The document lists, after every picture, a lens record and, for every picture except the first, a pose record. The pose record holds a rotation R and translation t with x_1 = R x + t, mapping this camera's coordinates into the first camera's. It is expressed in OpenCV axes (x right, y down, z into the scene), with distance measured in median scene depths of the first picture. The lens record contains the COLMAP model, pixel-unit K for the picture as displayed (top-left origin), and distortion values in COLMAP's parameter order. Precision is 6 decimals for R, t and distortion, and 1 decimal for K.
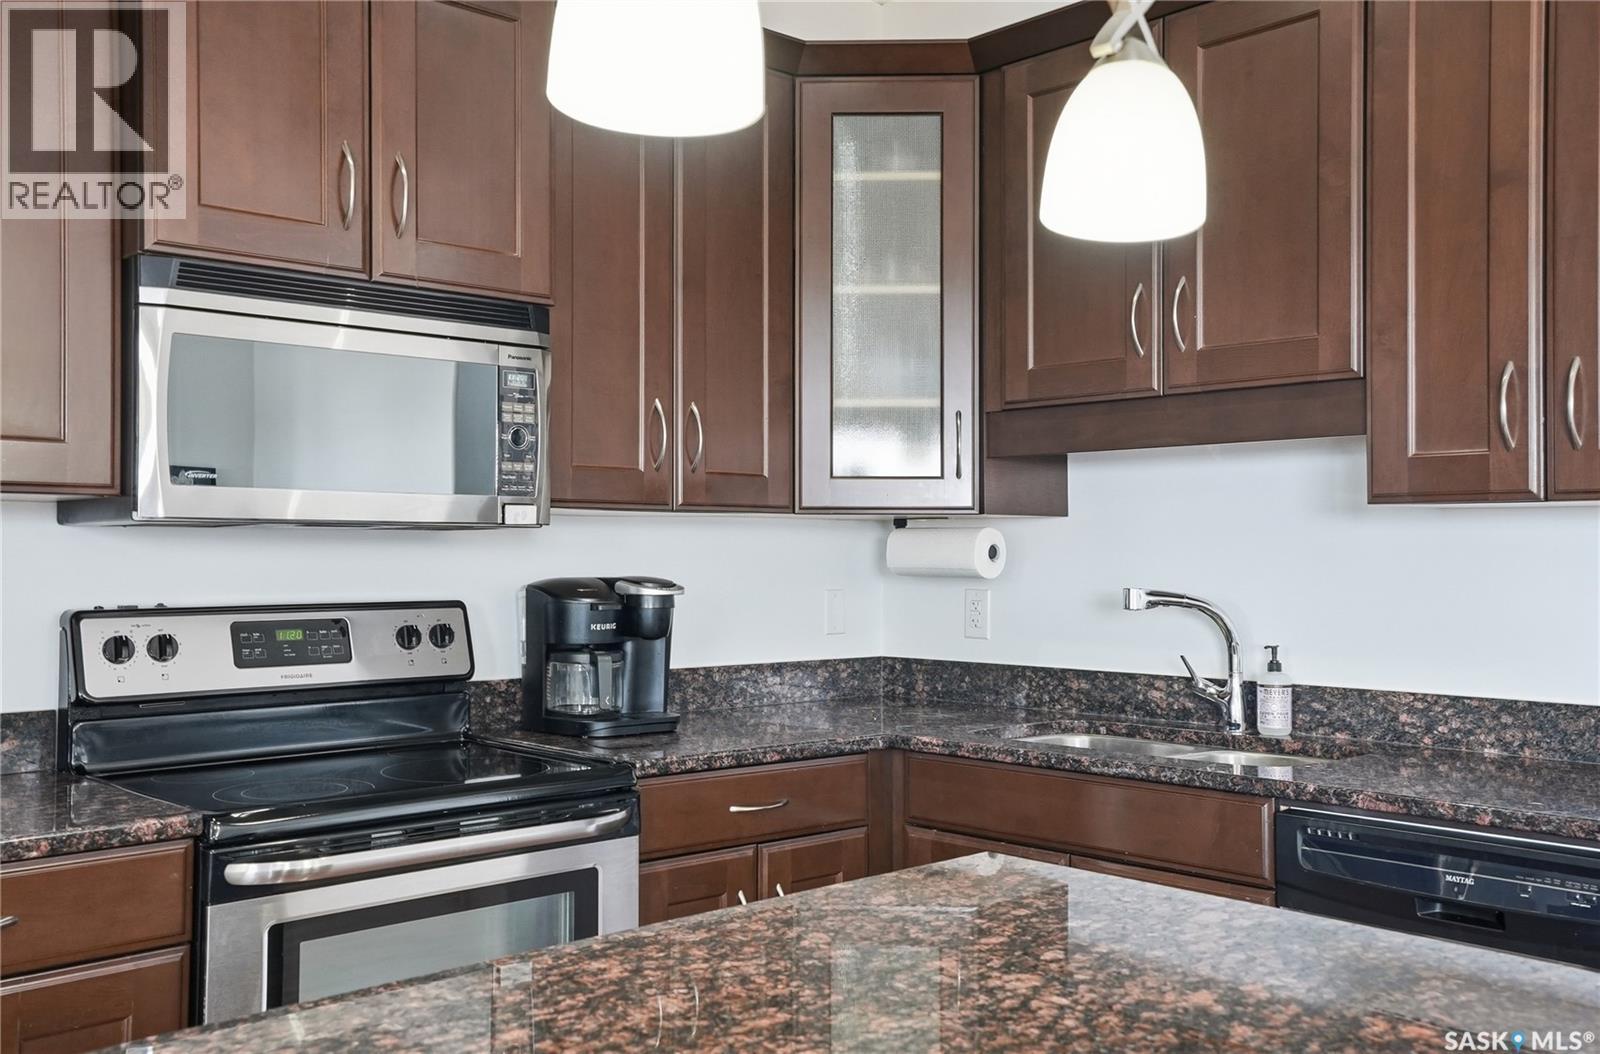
lens RADIAL K [[1547.7, 0, 802.7], [0, 1547.7, 522.6], [0, 0, 1]] dist [0.057836, 0.000000]
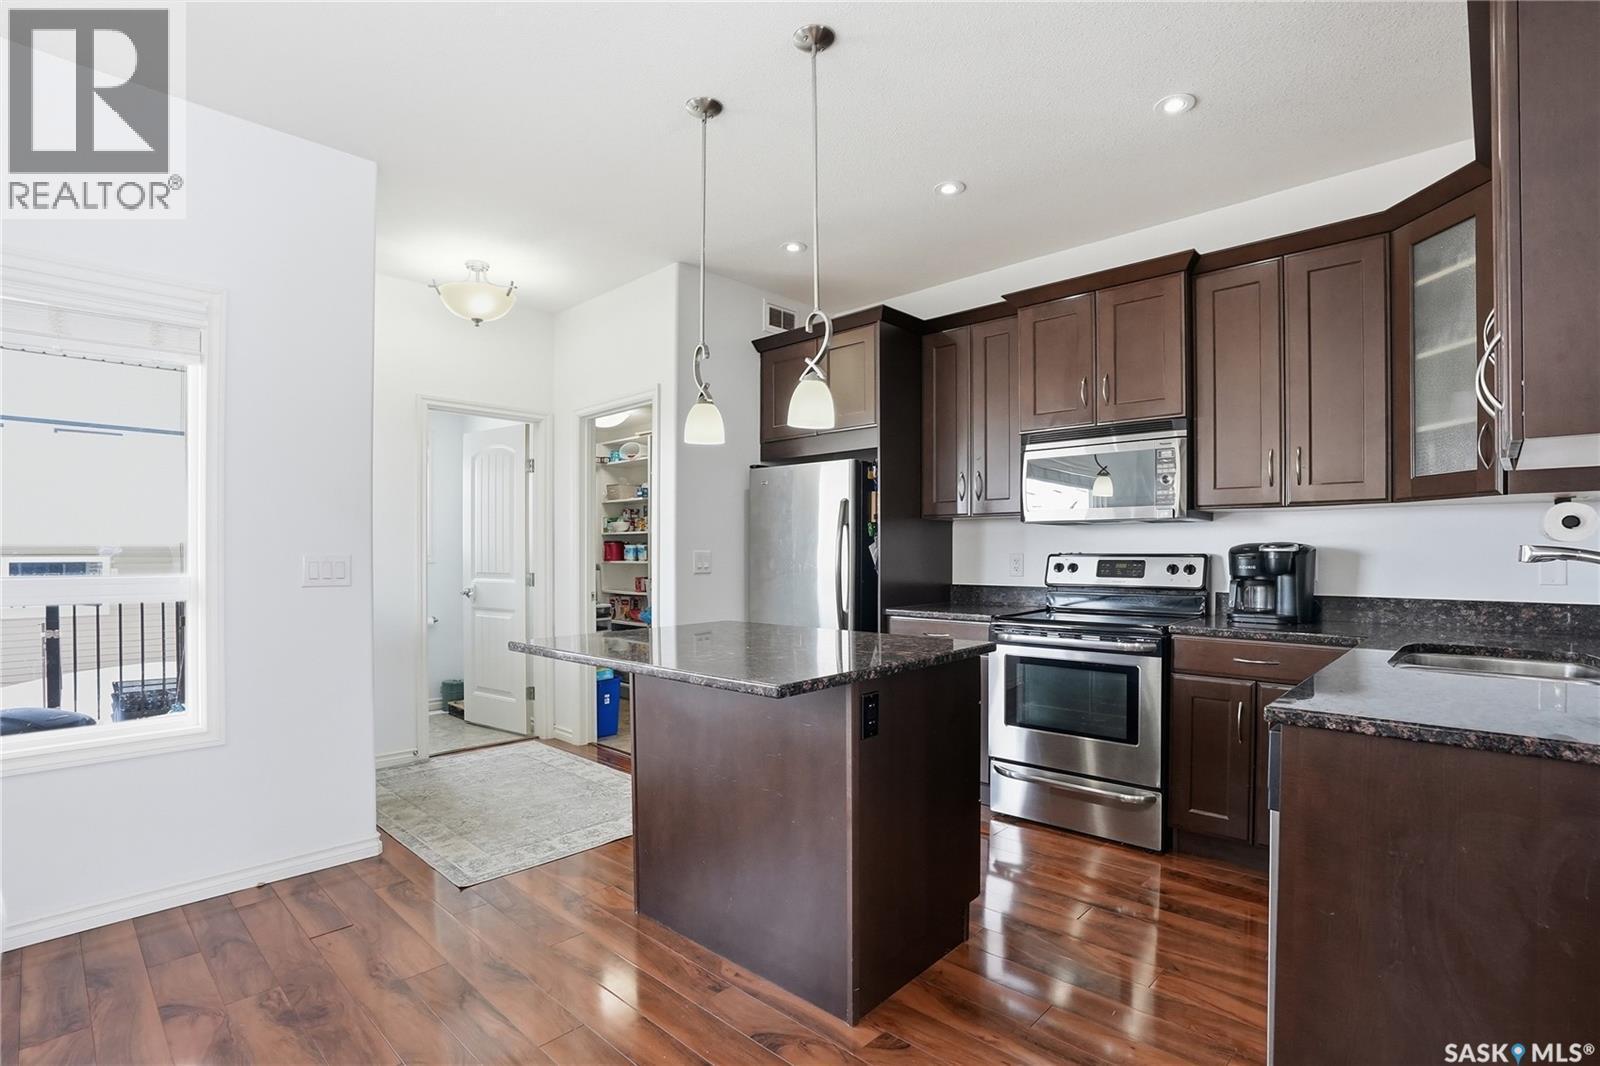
lens RADIAL K [[764.0, 0, 801.6], [0, 764.0, 559.7], [0, 0, 1]] dist [-0.046568, 0.005345]
pose [[0.061444, 0.008457, -0.998075, 0.798997], [0.020239, 0.999748, 0.009717, 0.036683], [0.997905, -0.020797, 0.061257, 0.372897]]
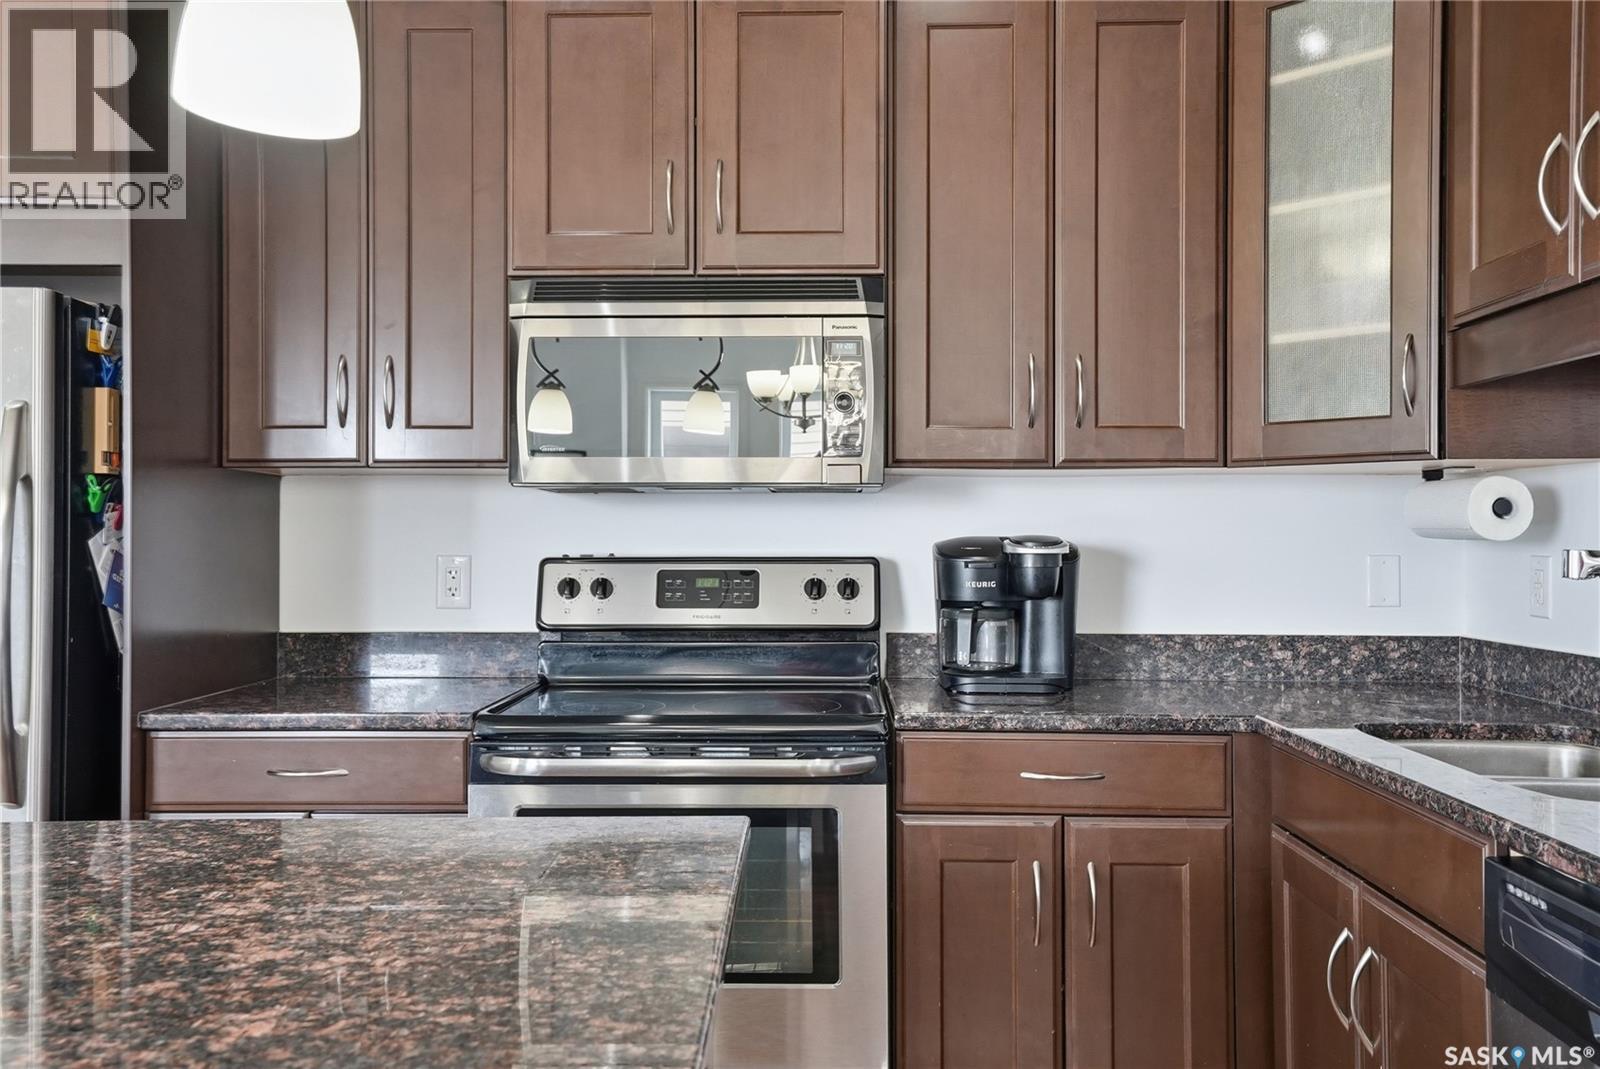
lens RADIAL K [[1404.7, 0, 797.0], [0, 1404.7, 524.3], [0, 0, 1]] dist [0.035920, 0.026293]
pose [[0.710590, -0.008278, -0.703558, 0.434072], [0.014730, 0.999887, 0.003114, 0.023363], [0.703452, -0.012576, 0.710631, 0.264324]]
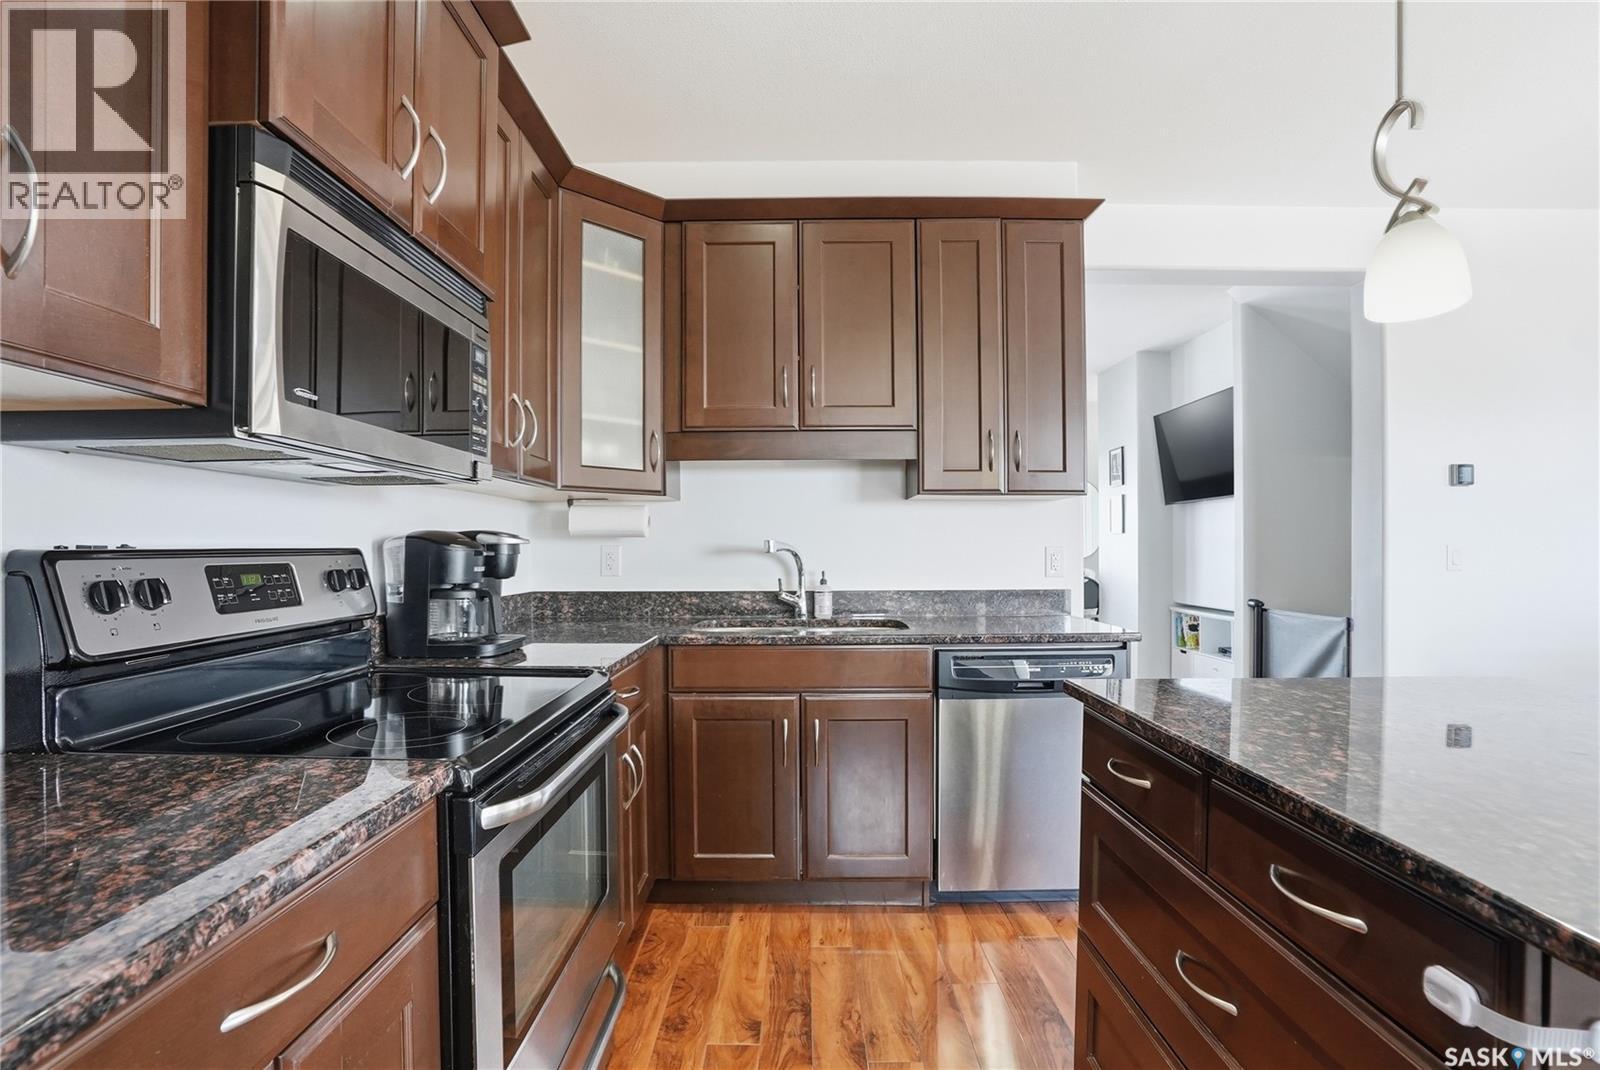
lens RADIAL K [[764.0, 0, 801.9], [0, 764.0, 547.6], [0, 0, 1]] dist [-0.046568, 0.005345]
pose [[0.682005, -0.002894, 0.731342, -0.400377], [-0.011734, 0.999820, 0.014899, 0.037931], [-0.731253, -0.018743, 0.681849, 0.393612]]
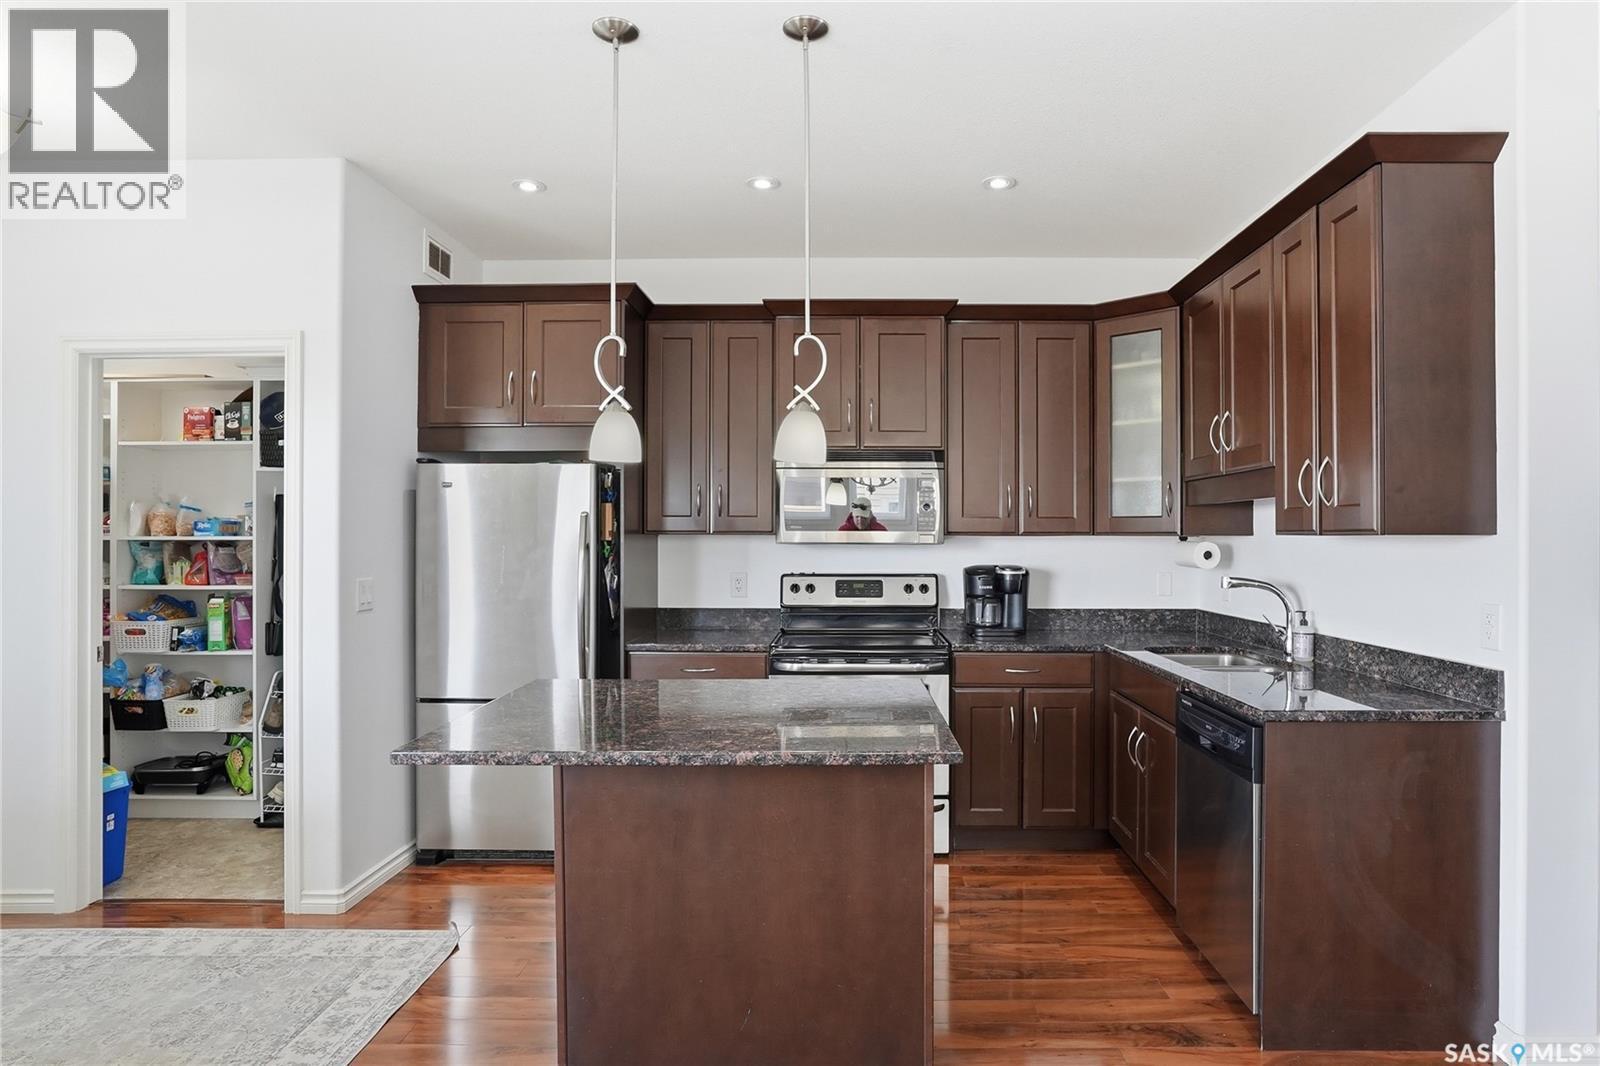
lens RADIAL K [[927.9, 0, 852.8], [0, 927.9, 537.6], [0, 0, 1]] dist [-0.038605, 0.008789]
pose [[0.729802, -0.000365, -0.683658, 0.656172], [0.013625, 0.999809, 0.014012, -0.026745], [0.683523, -0.019541, 0.729668, -0.116830]]
